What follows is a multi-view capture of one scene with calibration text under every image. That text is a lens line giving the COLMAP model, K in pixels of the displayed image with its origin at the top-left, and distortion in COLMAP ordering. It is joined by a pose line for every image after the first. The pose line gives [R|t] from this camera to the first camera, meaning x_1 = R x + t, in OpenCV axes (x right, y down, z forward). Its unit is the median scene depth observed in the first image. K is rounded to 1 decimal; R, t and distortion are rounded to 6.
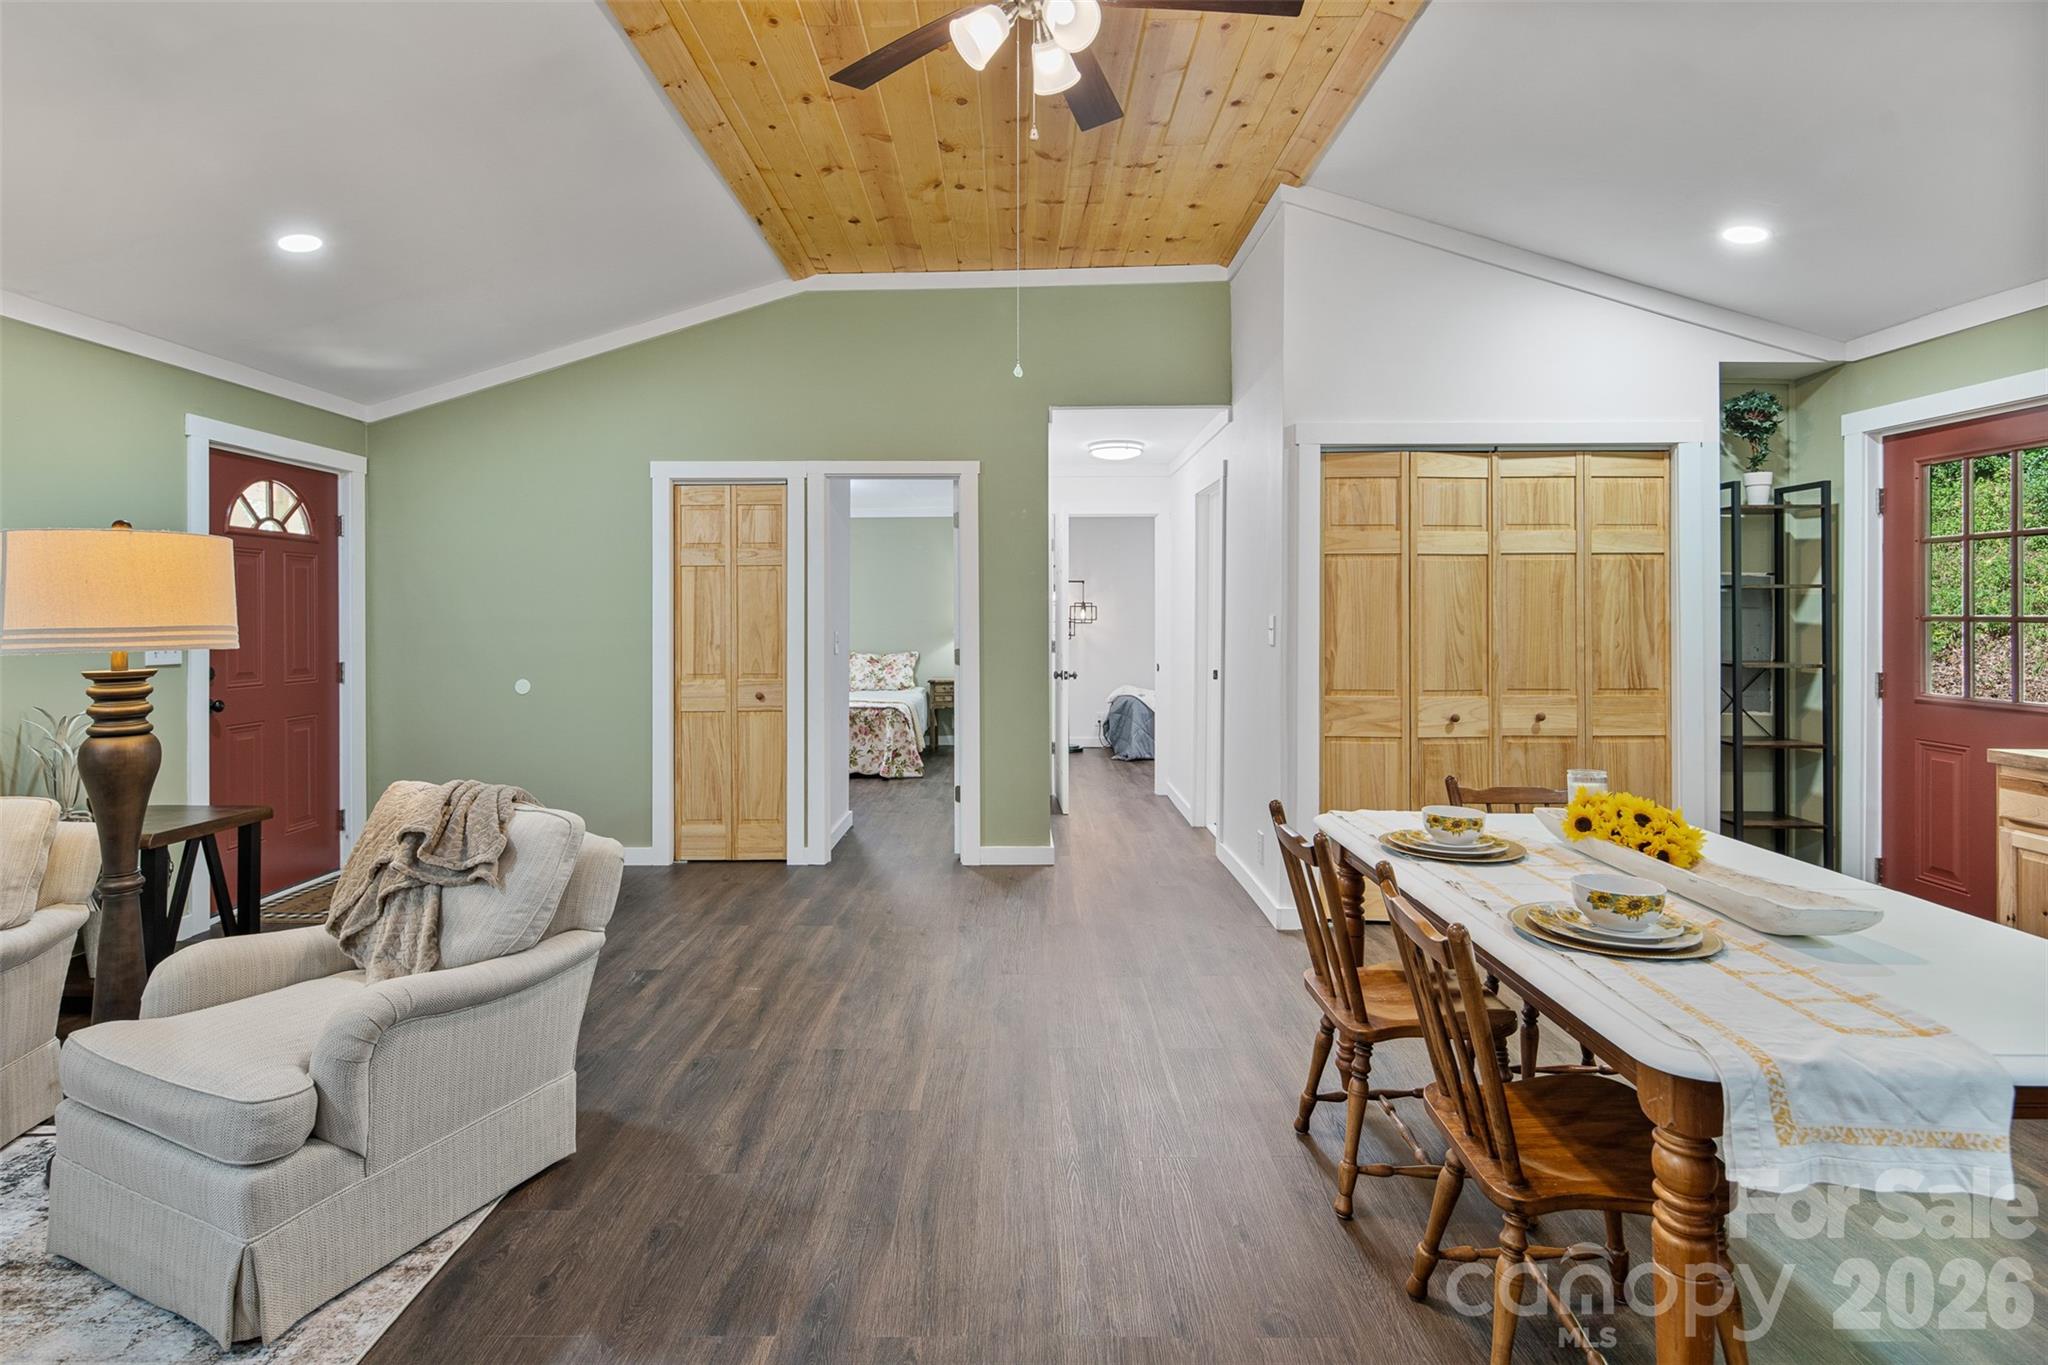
lens RADIAL K [[1025.7, 0, 1041.0], [0, 1025.7, 598.8], [0, 0, 1]] dist [0.007348, -0.005368]
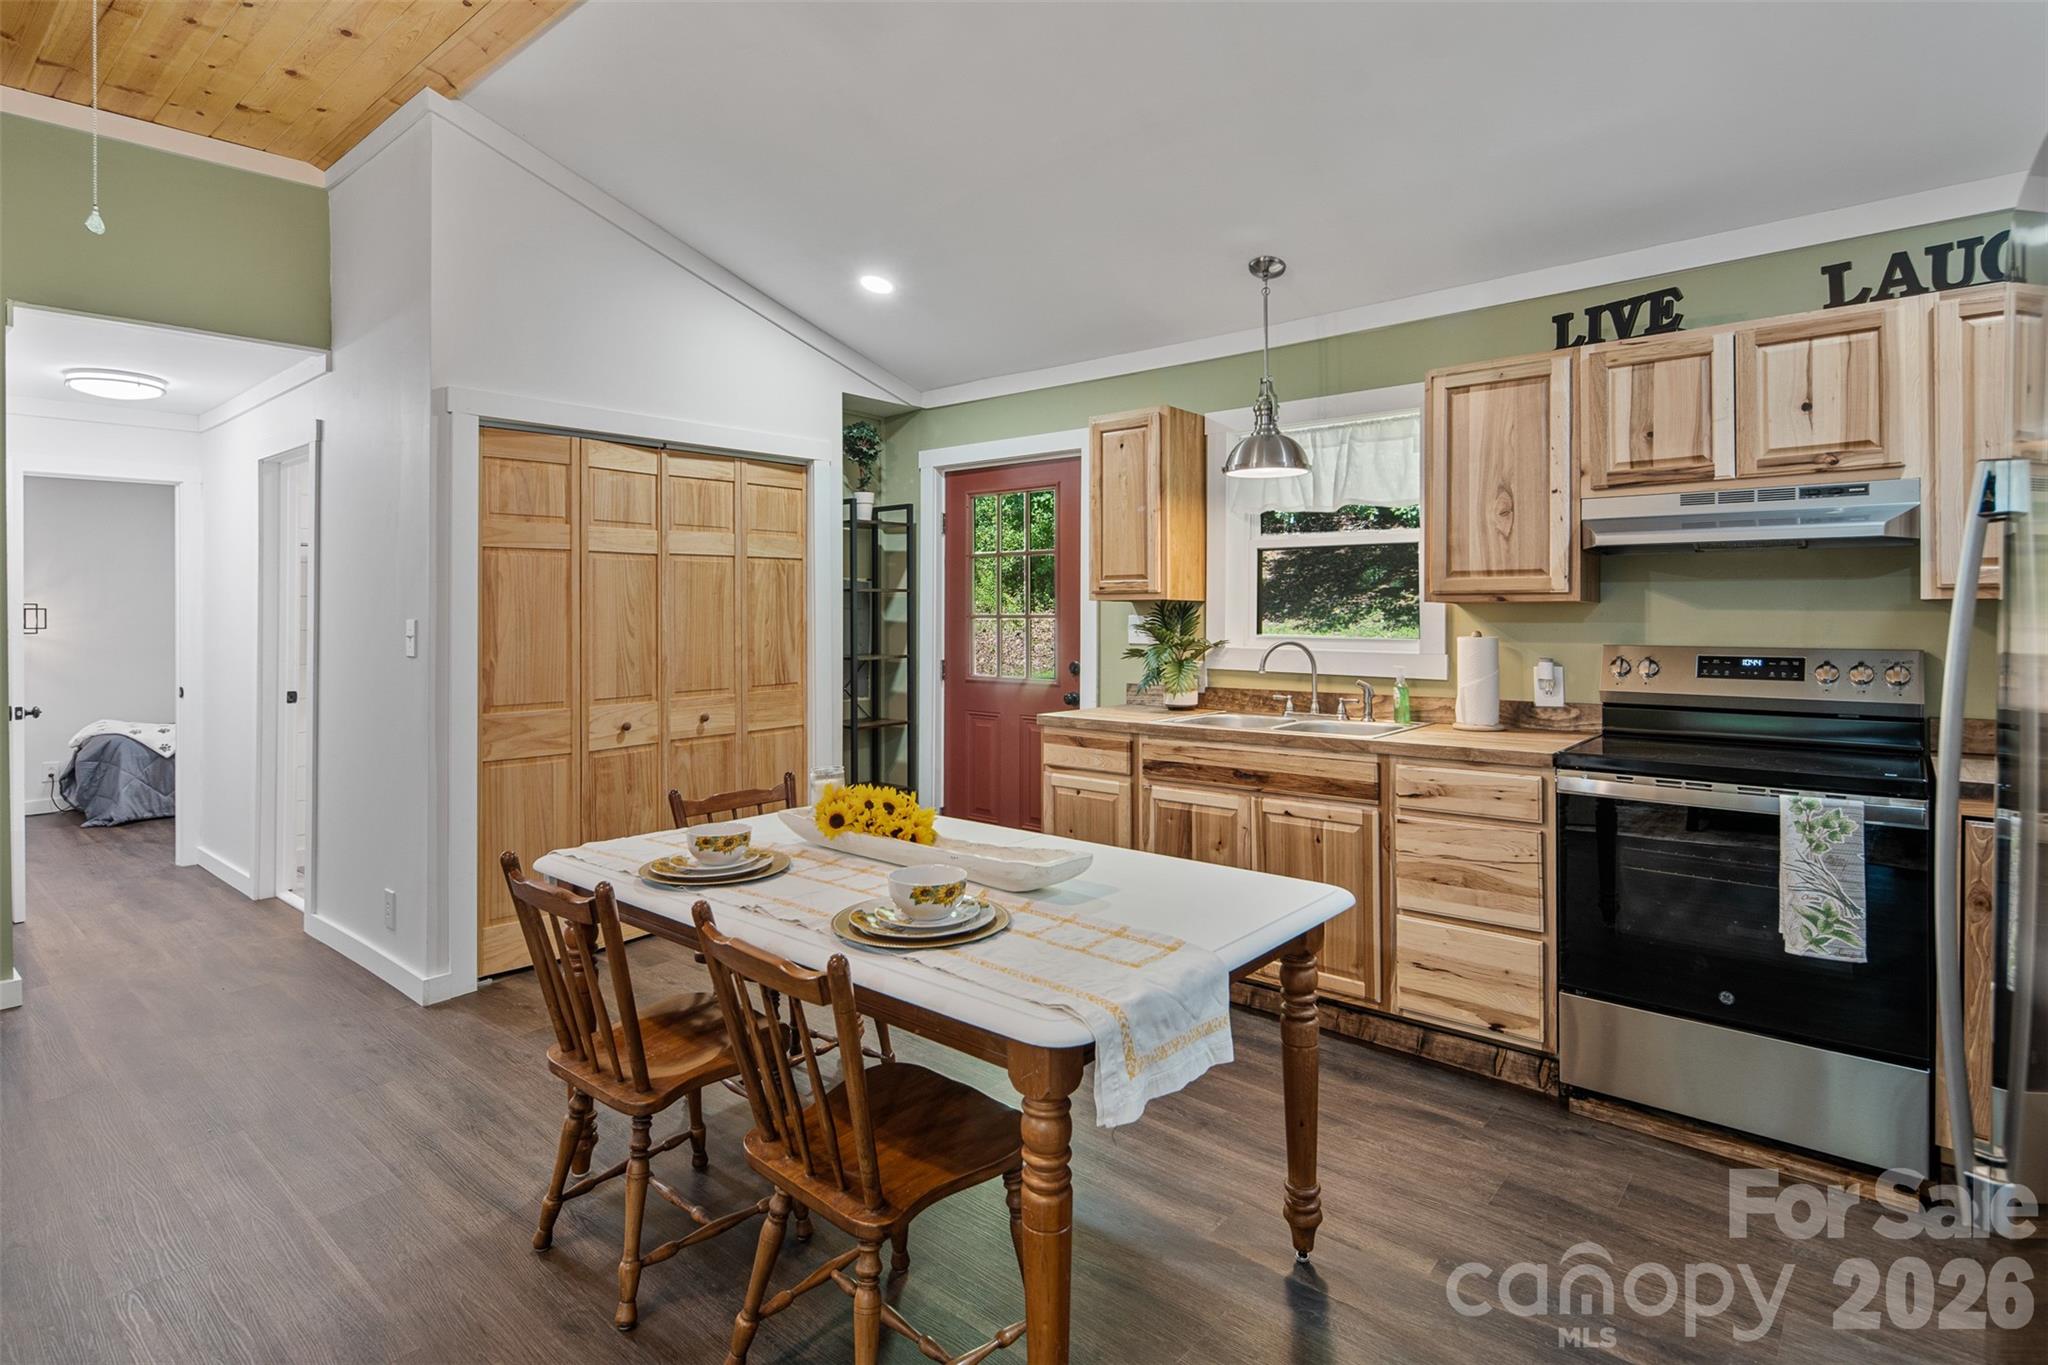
lens RADIAL K [[1025.7, 0, 1021.9], [0, 1025.7, 610.3], [0, 0, 1]] dist [0.007348, -0.005368]
pose [[0.658274, -0.004707, 0.752764, -0.065600], [-0.003319, 0.999953, 0.009154, -0.000422], [-0.752771, -0.008525, 0.658227, 0.102390]]
